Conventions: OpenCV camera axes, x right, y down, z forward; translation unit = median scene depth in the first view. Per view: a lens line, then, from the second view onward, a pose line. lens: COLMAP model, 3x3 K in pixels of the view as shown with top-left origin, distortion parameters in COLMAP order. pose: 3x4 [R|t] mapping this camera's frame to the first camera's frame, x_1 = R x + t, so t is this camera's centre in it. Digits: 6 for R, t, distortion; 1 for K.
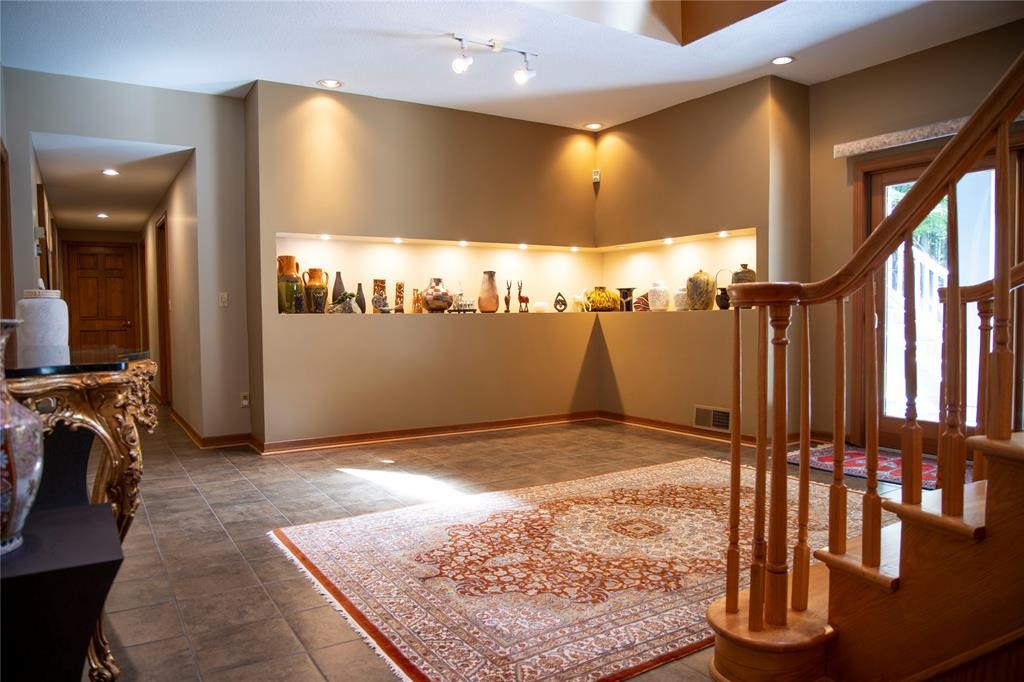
lens RADIAL K [[701.4, 0, 506.8], [0, 701.4, 342.3], [0, 0, 1]] dist [-0.086948, 0.055855]
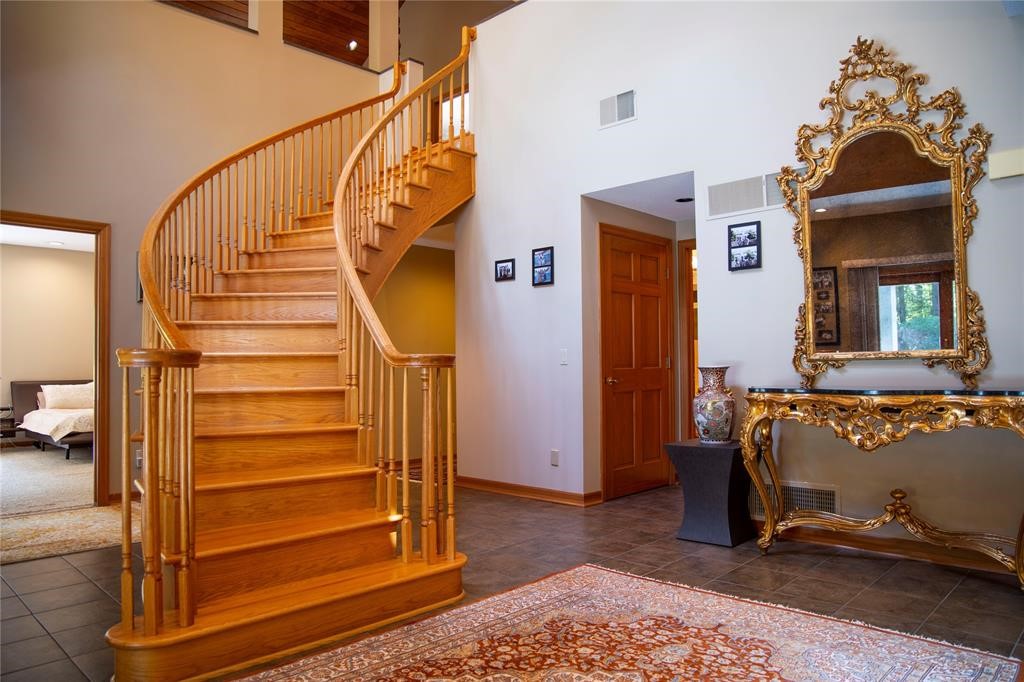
lens RADIAL K [[701.4, 0, 506.8], [0, 701.4, 342.3], [0, 0, 1]] dist [-0.086948, 0.055855]
pose [[-0.970193, 0.008749, -0.242175, 0.410866], [0.006467, 0.999927, 0.010216, -0.085614], [0.242247, 0.008345, -0.970179, 1.805188]]
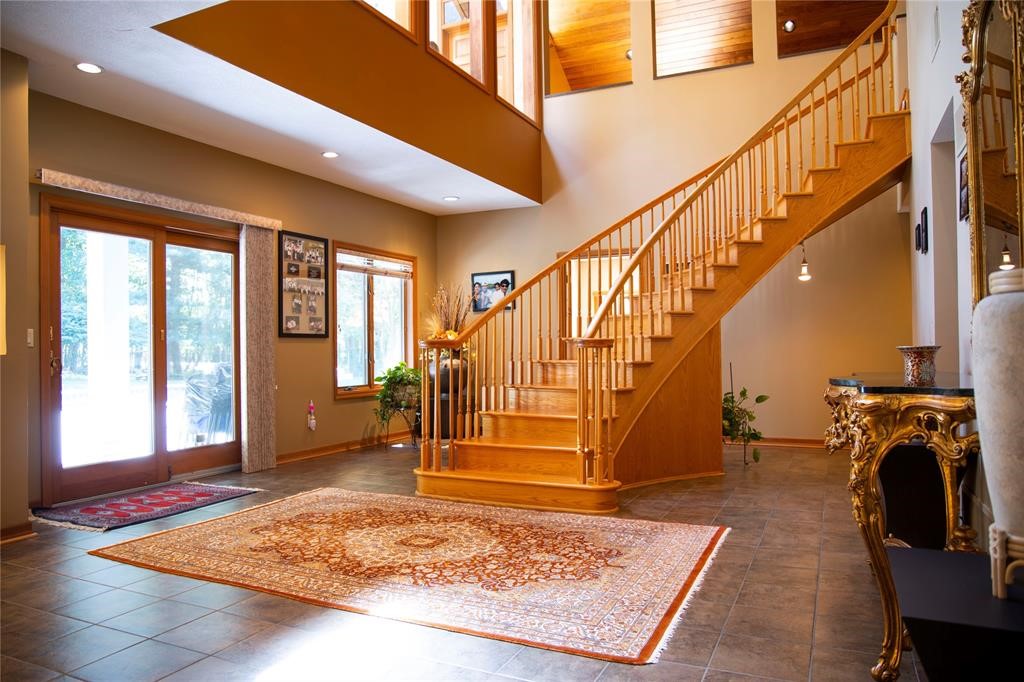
lens RADIAL K [[701.4, 0, 506.8], [0, 701.4, 342.3], [0, 0, 1]] dist [-0.086948, 0.055855]
pose [[-0.538679, 0.022627, 0.842207, -0.990437], [0.052527, 0.998597, 0.006767, -0.069518], [-0.840872, 0.047884, -0.539112, 1.711106]]
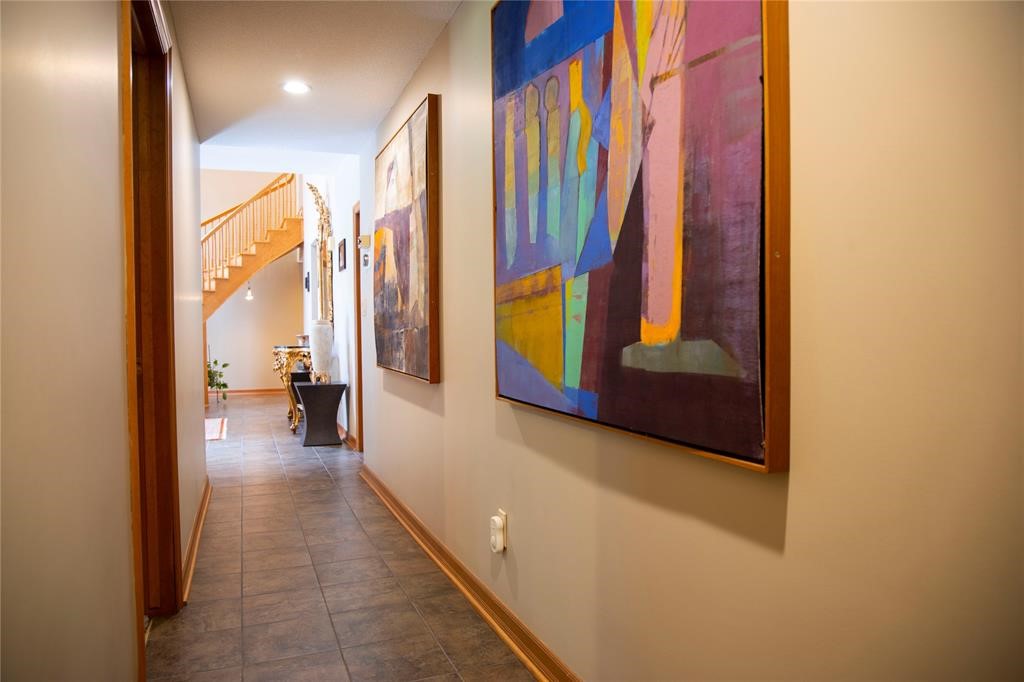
lens RADIAL K [[701.4, 0, 506.8], [0, 701.4, 342.3], [0, 0, 1]] dist [-0.086948, 0.055855]
pose [[-0.981306, 0.019192, 0.191493, -1.849614], [0.030546, 0.997934, 0.056515, -0.132024], [-0.190012, 0.061308, -0.979866, 3.327678]]
